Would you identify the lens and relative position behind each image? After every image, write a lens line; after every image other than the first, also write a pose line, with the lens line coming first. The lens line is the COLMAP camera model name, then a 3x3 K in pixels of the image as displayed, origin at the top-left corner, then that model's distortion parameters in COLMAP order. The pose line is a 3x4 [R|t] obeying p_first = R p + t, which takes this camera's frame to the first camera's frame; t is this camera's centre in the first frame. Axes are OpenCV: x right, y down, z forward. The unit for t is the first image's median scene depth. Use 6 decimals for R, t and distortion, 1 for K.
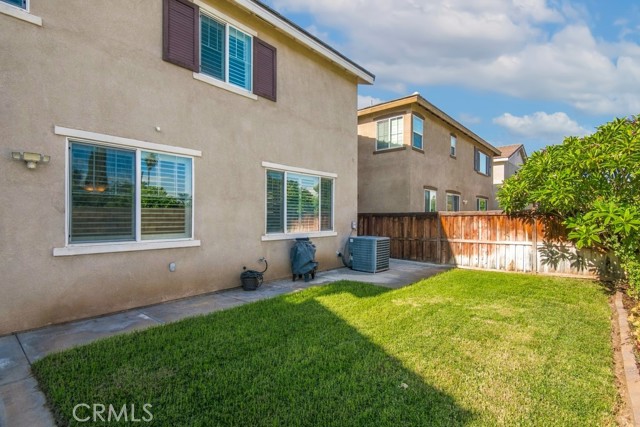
lens RADIAL K [[317.8, 0, 320.0], [0, 317.8, 213.5], [0, 0, 1]] dist [-0.000093, -0.000101]
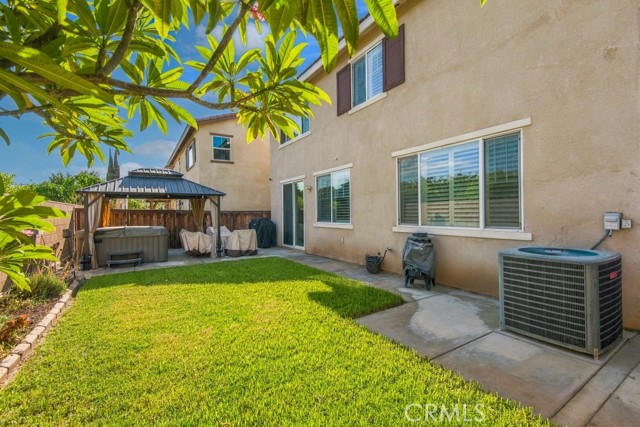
lens RADIAL K [[286.1, 0, 328.1], [0, 286.1, 210.1], [0, 0, 1]] dist [0.000241, 0.000080]
pose [[-0.278319, -0.004980, -0.960476, 0.756607], [0.032614, 0.999361, -0.014632, 0.025208], [0.959935, -0.035397, -0.277979, 1.063341]]
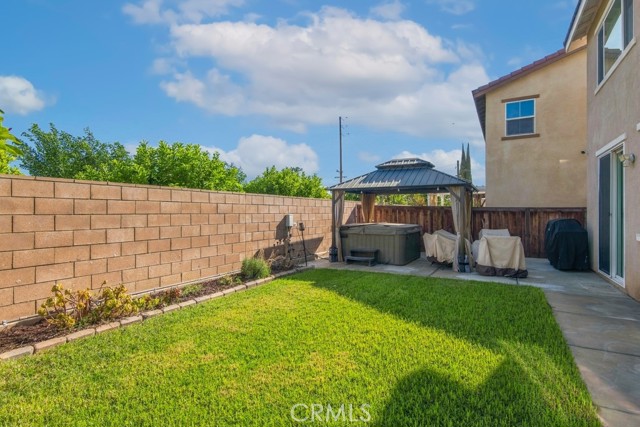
lens RADIAL K [[331.9, 0, 319.4], [0, 331.9, 207.0], [0, 0, 1]] dist [0.023036, -0.001325]
pose [[-0.978557, -0.002826, -0.205957, 0.324457], [0.004399, 0.999391, -0.034614, 0.028998], [0.205930, -0.034778, -0.977949, 1.196078]]
